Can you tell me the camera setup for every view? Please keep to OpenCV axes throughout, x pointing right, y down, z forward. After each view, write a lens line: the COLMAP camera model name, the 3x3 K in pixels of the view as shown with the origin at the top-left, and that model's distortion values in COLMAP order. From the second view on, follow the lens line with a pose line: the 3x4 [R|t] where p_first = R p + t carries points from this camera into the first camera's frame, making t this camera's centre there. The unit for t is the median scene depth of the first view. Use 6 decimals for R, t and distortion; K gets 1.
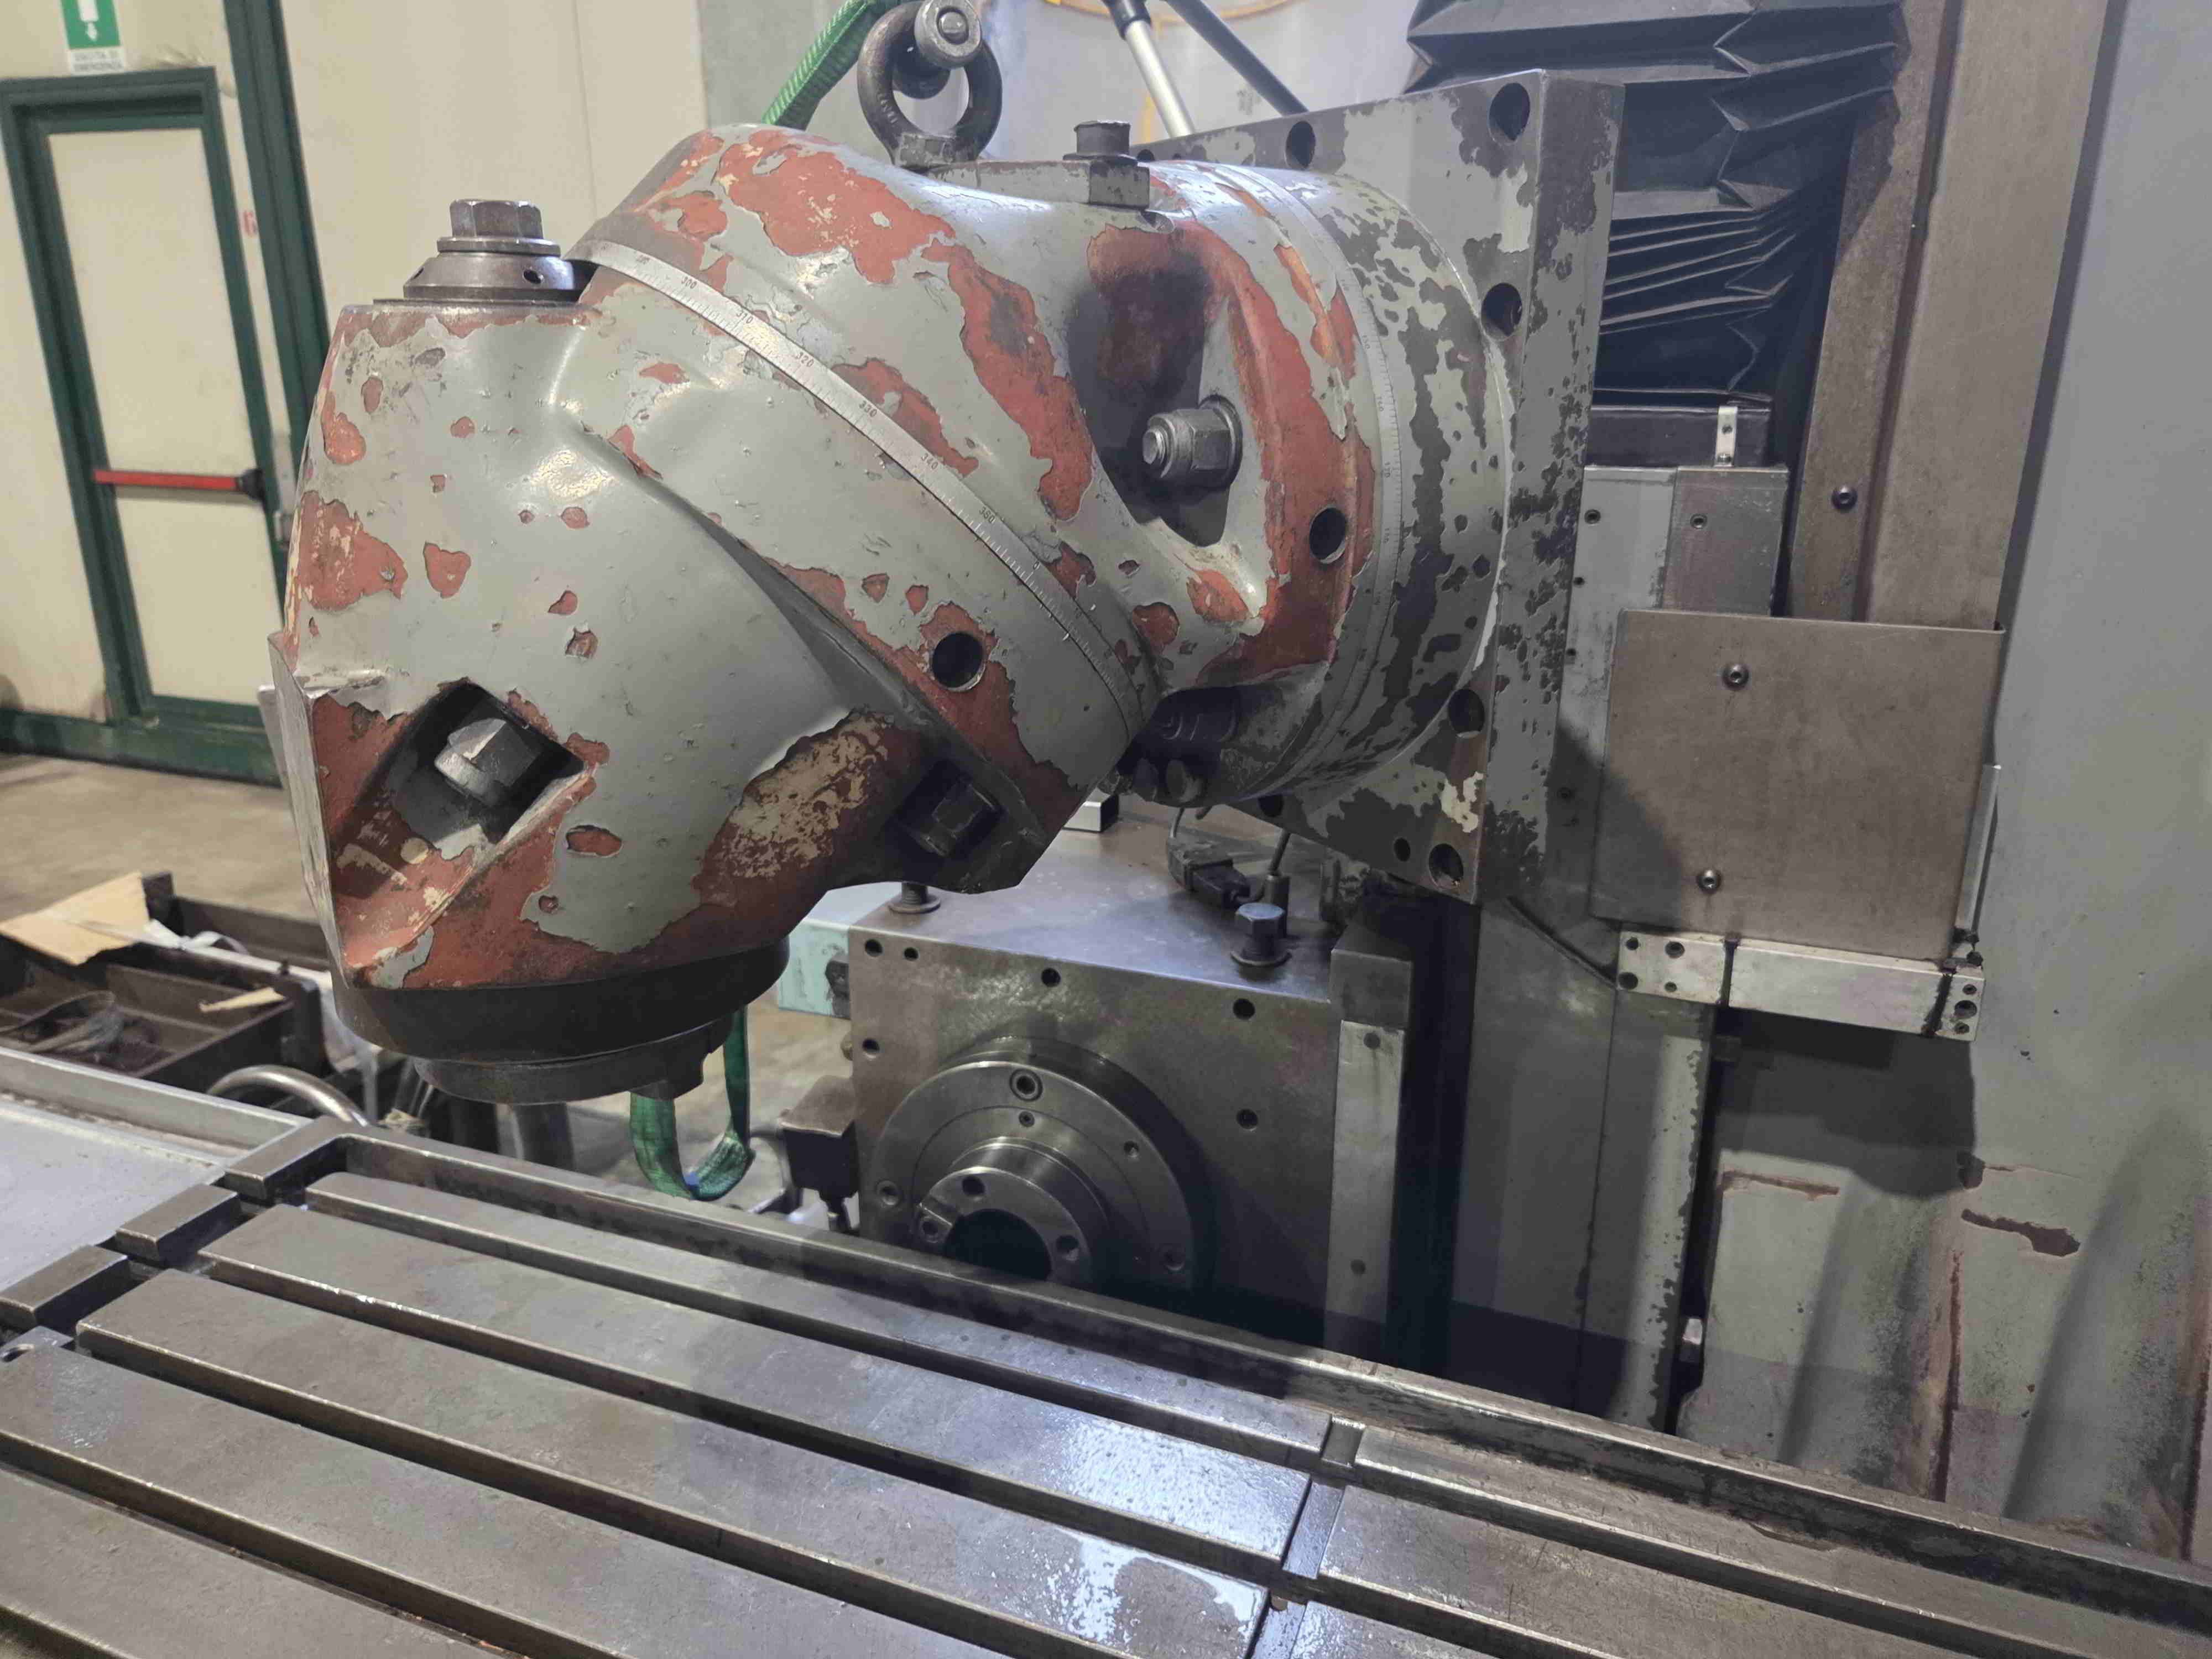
lens RADIAL K [[1499.1, 0, 1093.4], [0, 1499.1, 811.5], [0, 0, 1]] dist [0.059138, -0.050708]
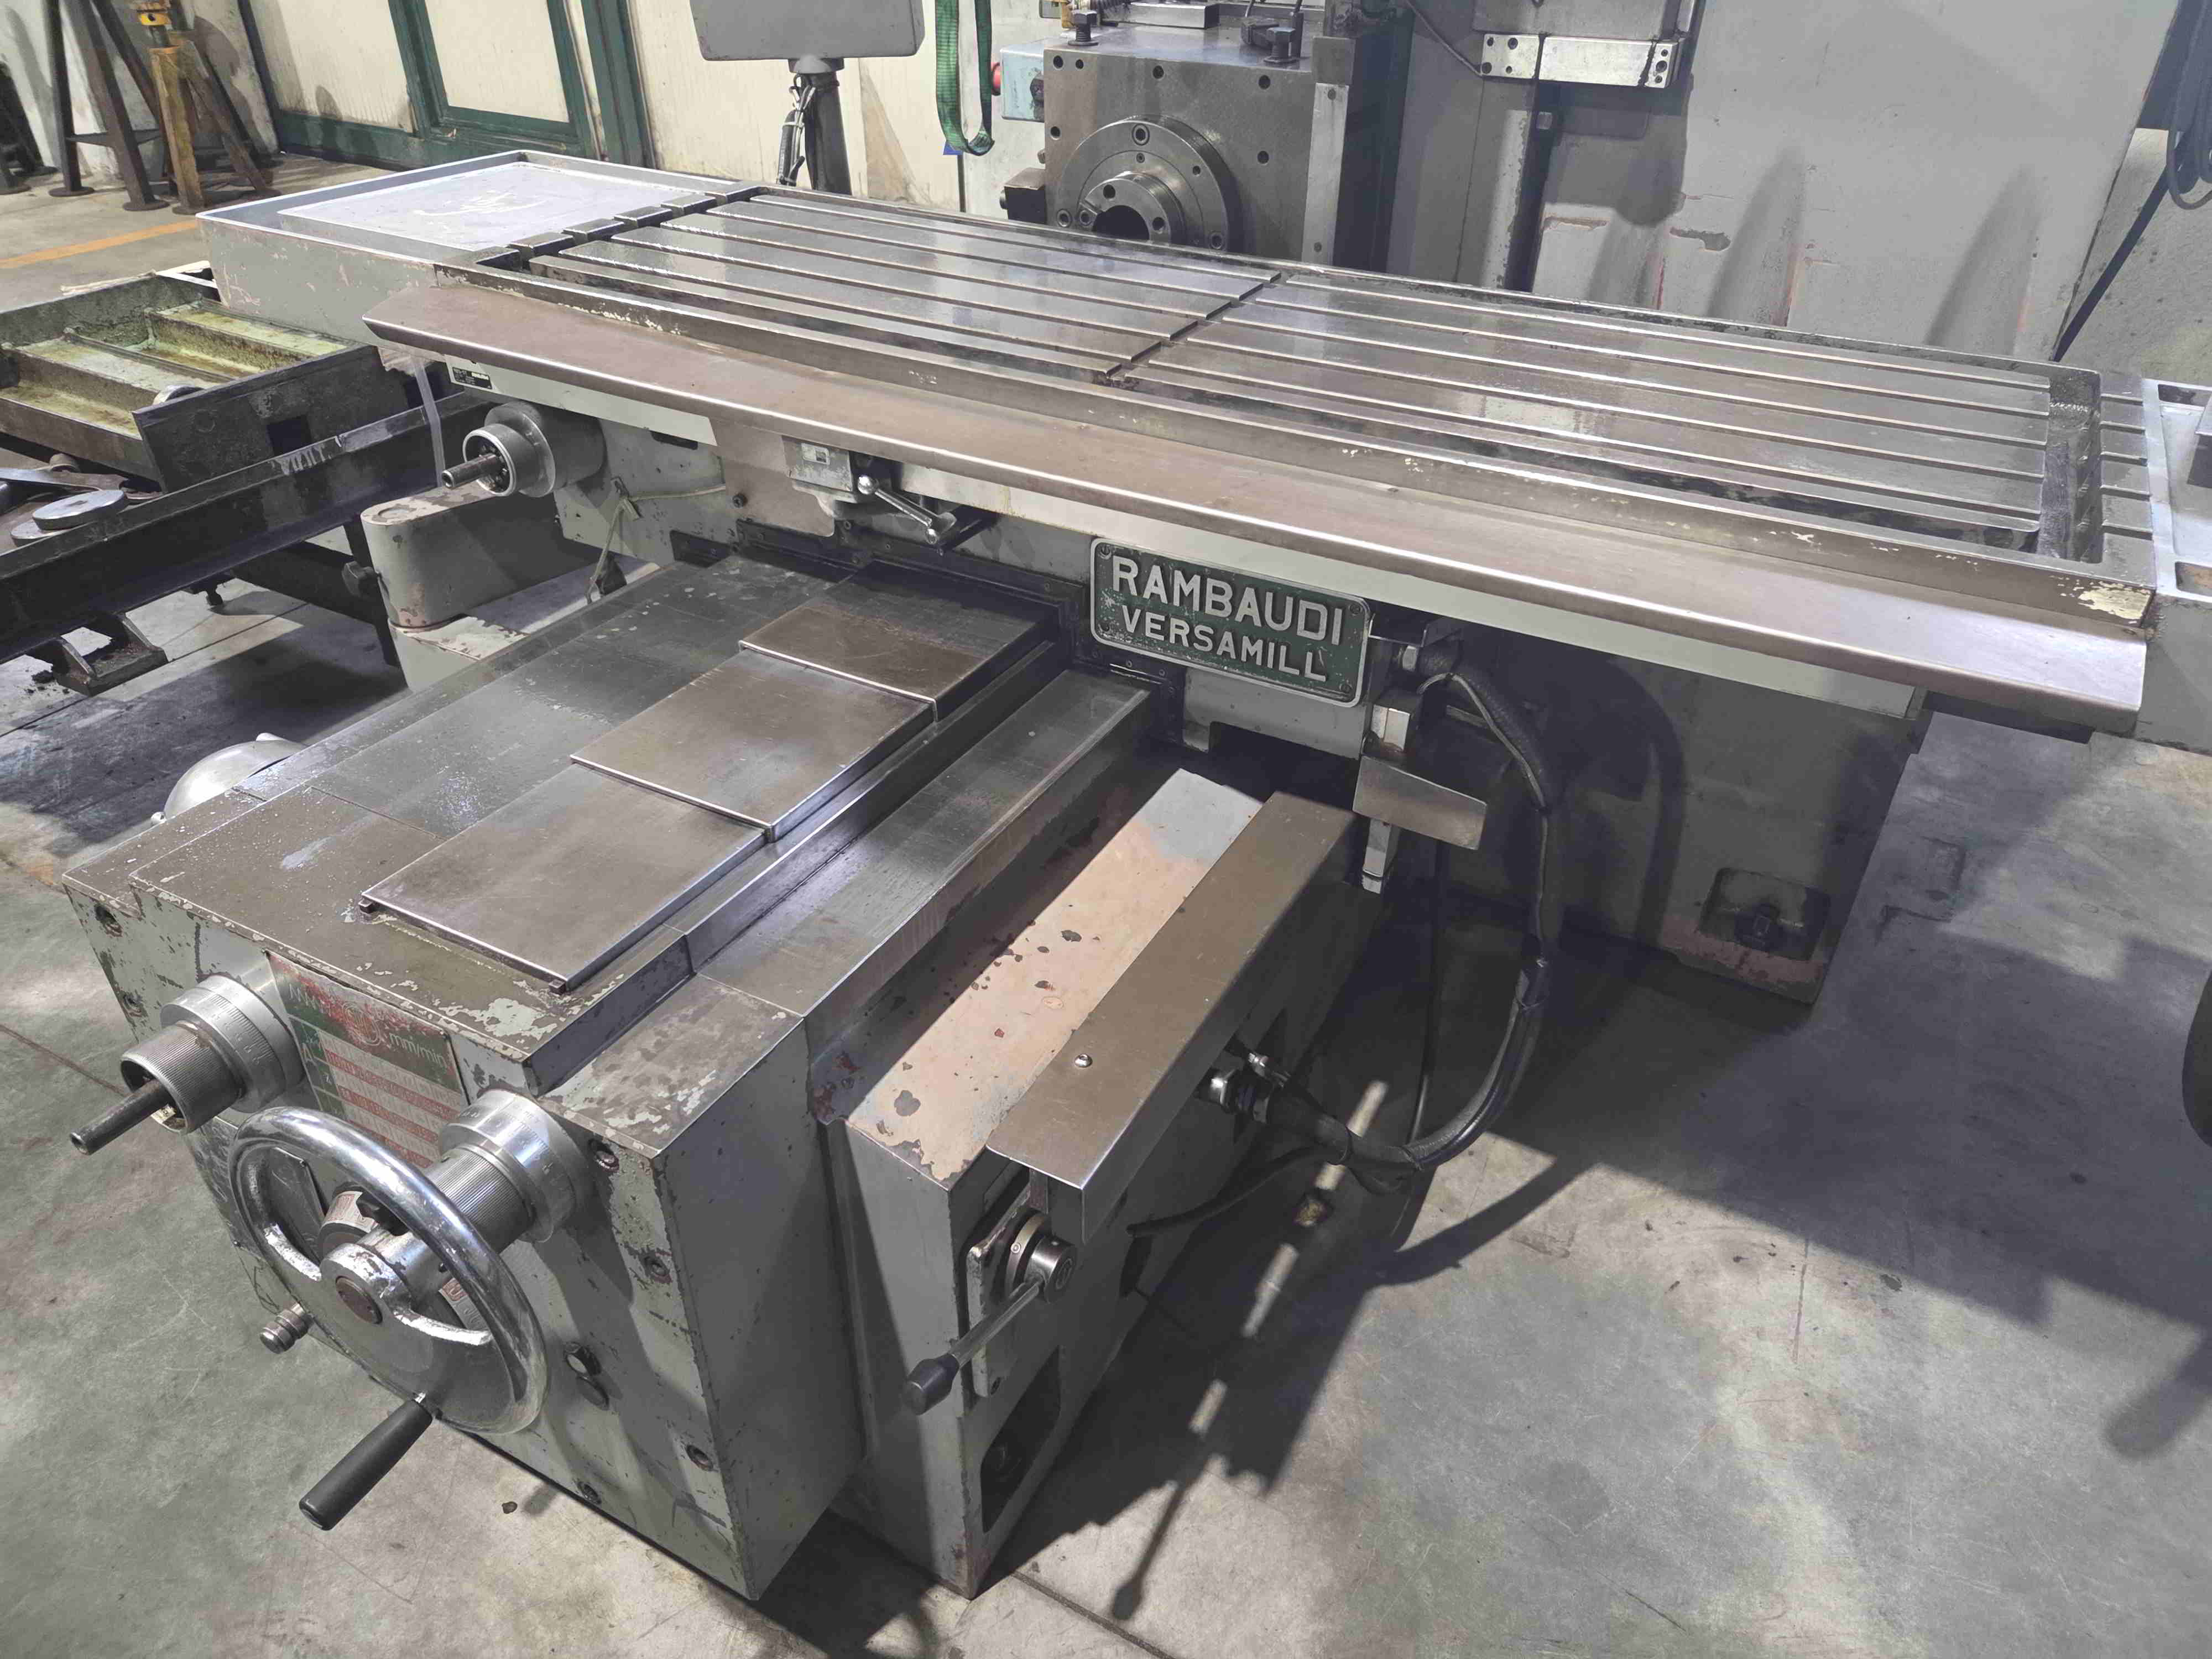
lens RADIAL K [[1485.8, 0, 1106.0], [0, 1485.8, 829.5], [0, 0, 1]] dist [0.037002, 0.000816]
pose [[0.992593, 0.070839, -0.098692, 0.145607], [-0.039041, 0.955303, 0.293040, 0.443095], [0.115040, -0.287017, 0.950993, -0.919464]]
